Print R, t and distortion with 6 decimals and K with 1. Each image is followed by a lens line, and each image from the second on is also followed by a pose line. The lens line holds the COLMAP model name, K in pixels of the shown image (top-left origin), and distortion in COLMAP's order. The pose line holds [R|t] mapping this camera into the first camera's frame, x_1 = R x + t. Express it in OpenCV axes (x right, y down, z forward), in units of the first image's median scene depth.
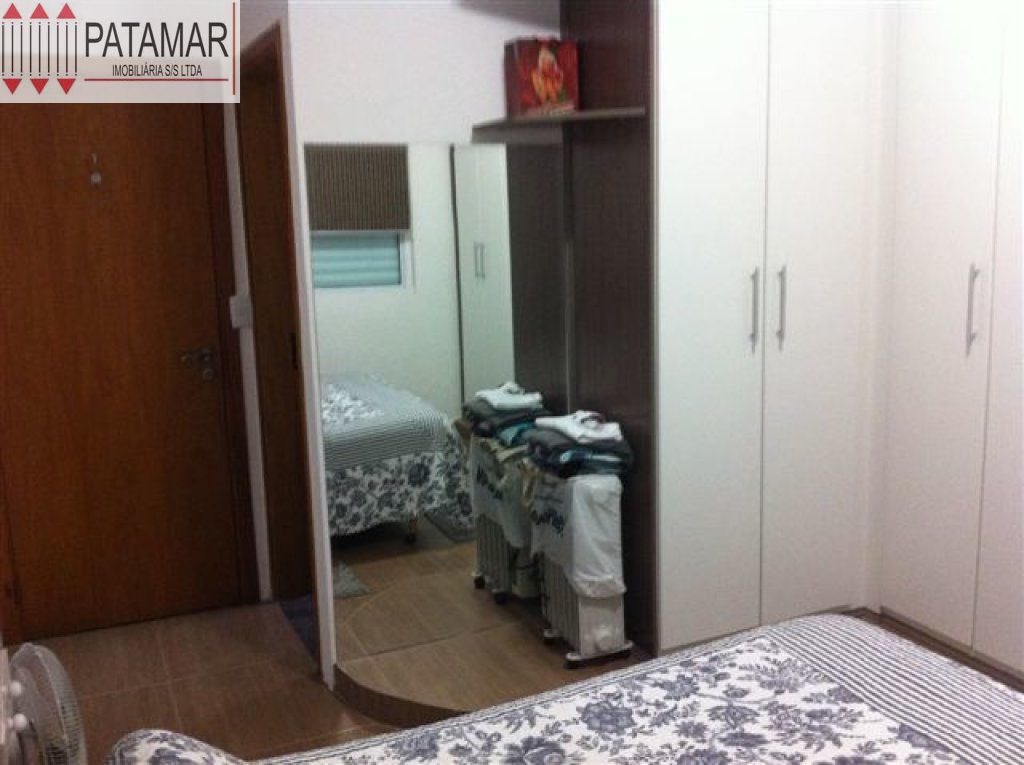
lens RADIAL K [[1017.9, 0, 512.0], [0, 1017.9, 382.5], [0, 0, 1]] dist [0.189244, -0.614825]
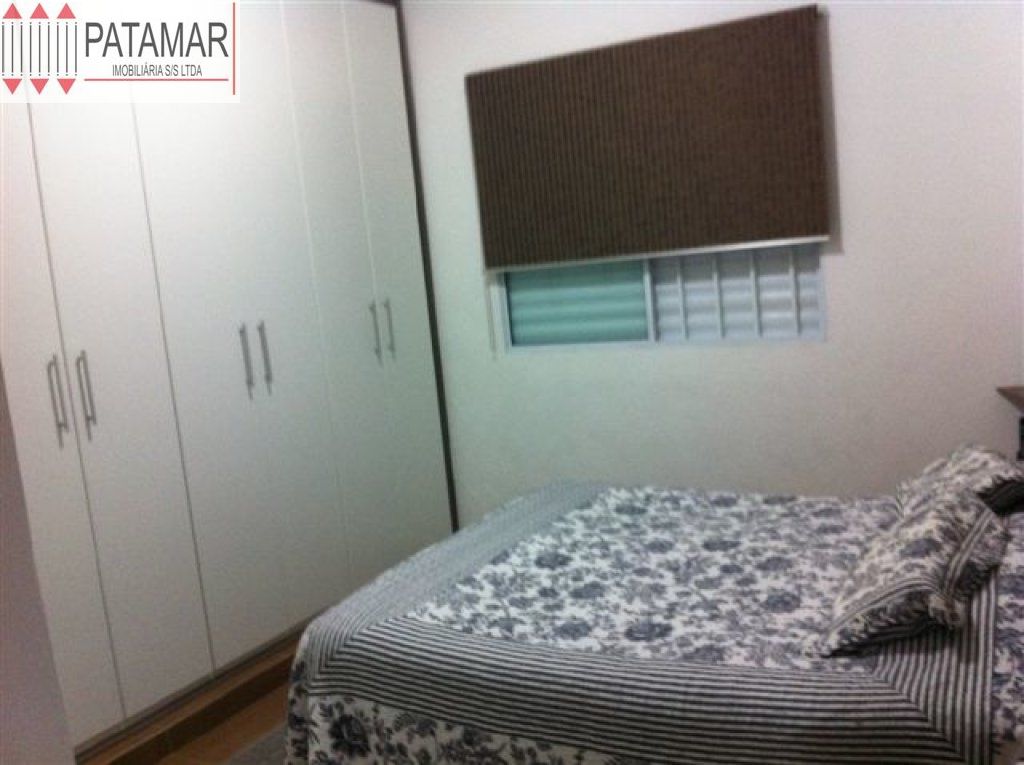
lens RADIAL K [[1017.9, 0, 512.0], [0, 1017.9, 382.5], [0, 0, 1]] dist [0.189244, -0.614825]
pose [[-0.679284, -0.002525, 0.733871, -0.839649], [0.186228, 0.966668, 0.175703, -0.240955], [-0.709853, 0.256020, -0.656172, 1.852320]]
